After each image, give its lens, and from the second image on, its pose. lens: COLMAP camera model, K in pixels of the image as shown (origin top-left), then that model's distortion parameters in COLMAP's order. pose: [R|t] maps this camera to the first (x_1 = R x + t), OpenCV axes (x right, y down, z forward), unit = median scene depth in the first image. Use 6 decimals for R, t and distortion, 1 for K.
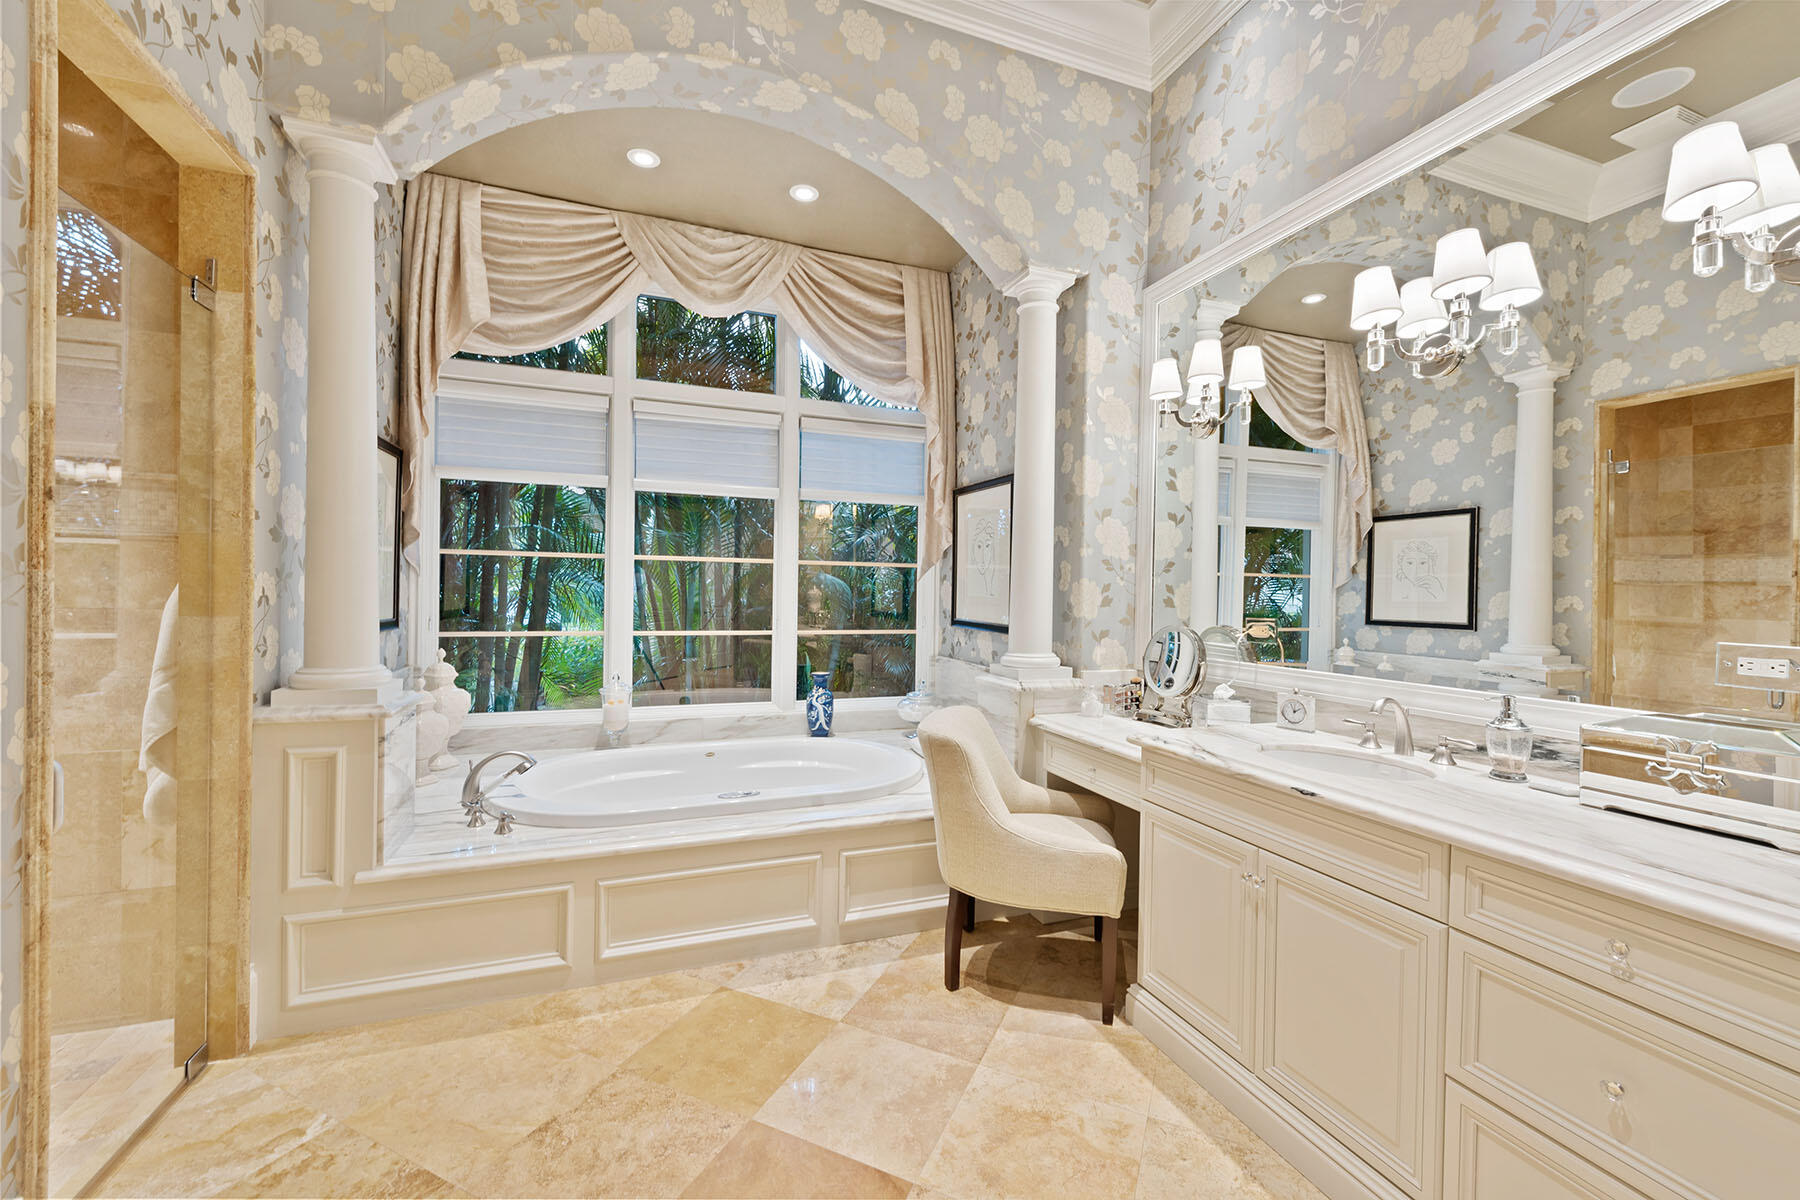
lens RADIAL K [[728.0, 0, 898.8], [0, 728.0, 594.4], [0, 0, 1]] dist [0.011428, -0.000010]
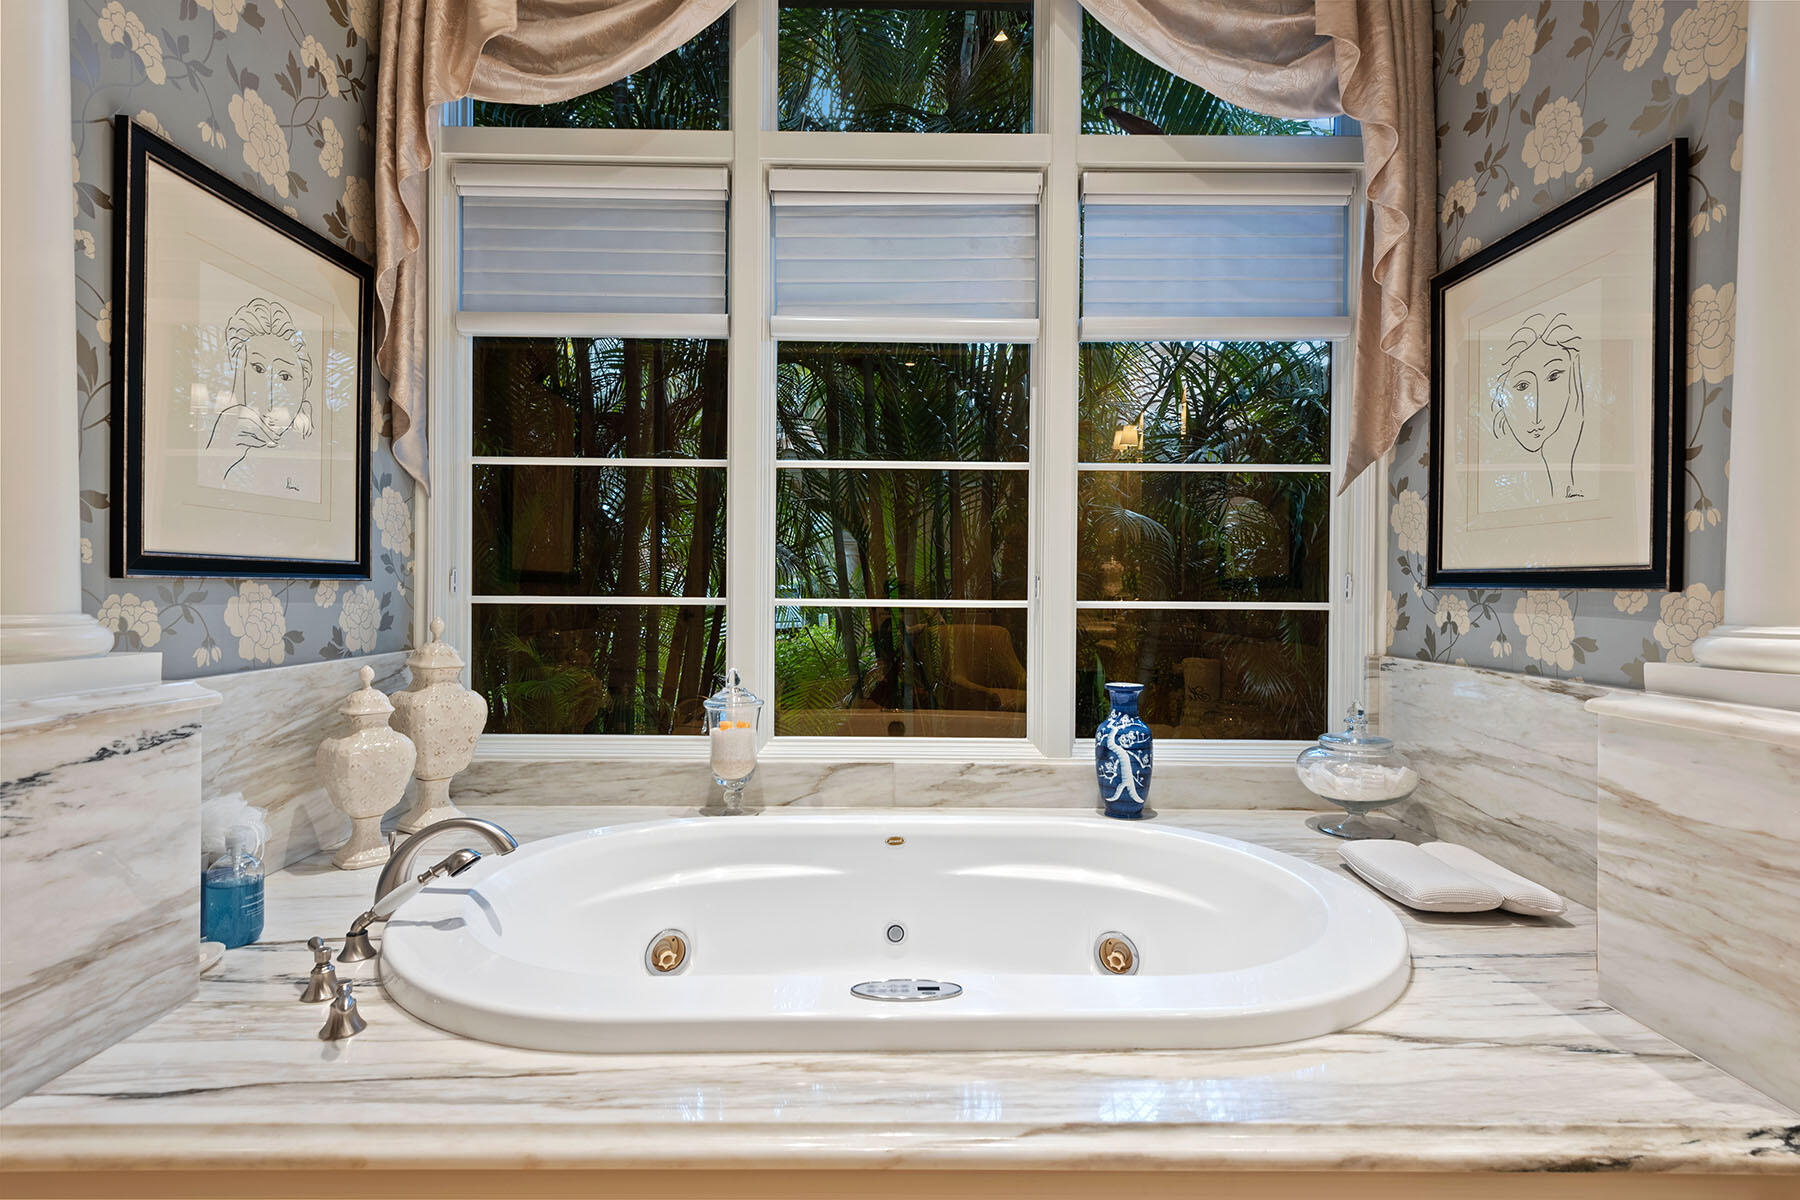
lens RADIAL K [[884.2, 0, 900.0], [0, 884.2, 600.0], [0, 0, 1]] dist [0.001871, -0.000103]
pose [[0.938927, -0.003954, -0.344093, -0.044436], [0.003649, 0.999992, -0.001534, 0.051086], [0.344097, 0.000184, 0.938934, 0.389224]]
